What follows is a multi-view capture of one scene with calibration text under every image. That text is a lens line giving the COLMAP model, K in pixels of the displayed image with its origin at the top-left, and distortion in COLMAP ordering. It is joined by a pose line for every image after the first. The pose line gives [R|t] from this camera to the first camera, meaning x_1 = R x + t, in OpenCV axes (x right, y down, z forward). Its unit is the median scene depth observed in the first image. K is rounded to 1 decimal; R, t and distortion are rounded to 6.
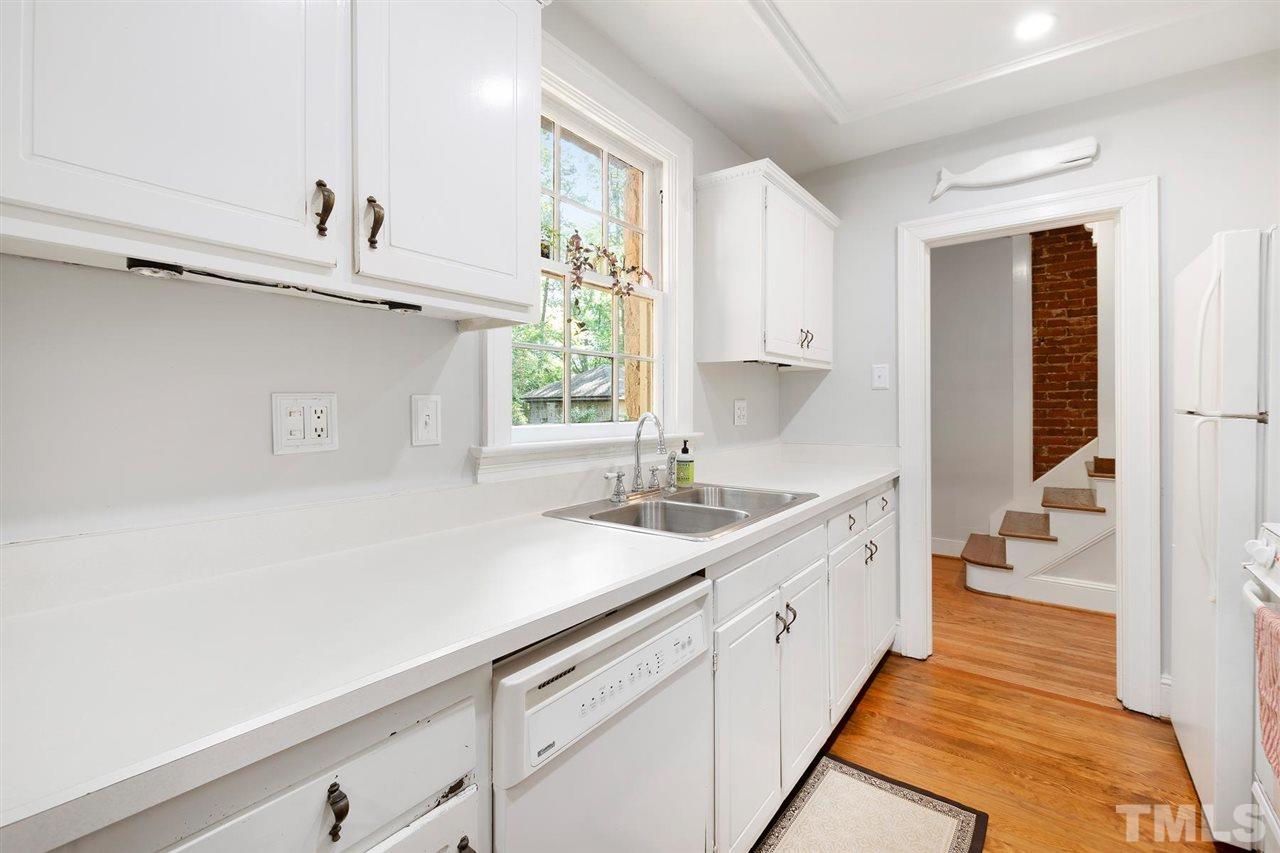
lens RADIAL K [[578.0, 0, 633.1], [0, 578.0, 413.1], [0, 0, 1]] dist [0.000806, -0.000156]
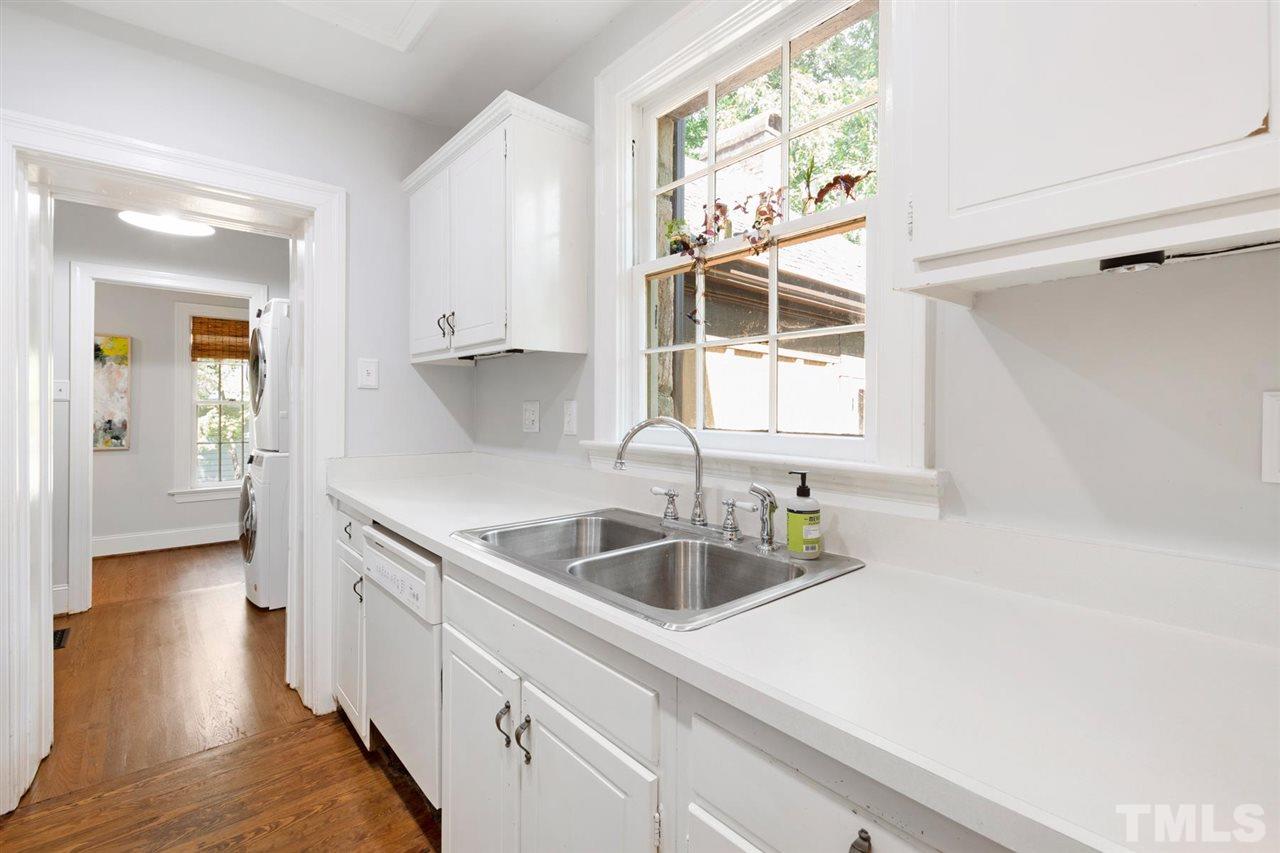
lens RADIAL K [[578.0, 0, 634.6], [0, 578.0, 421.0], [0, 0, 1]] dist [0.000806, -0.000156]
pose [[-0.222374, 0.033014, -0.974402, 0.733102], [-0.024169, 0.998933, 0.039361, -0.022353], [0.974662, 0.032304, -0.221339, 1.069879]]
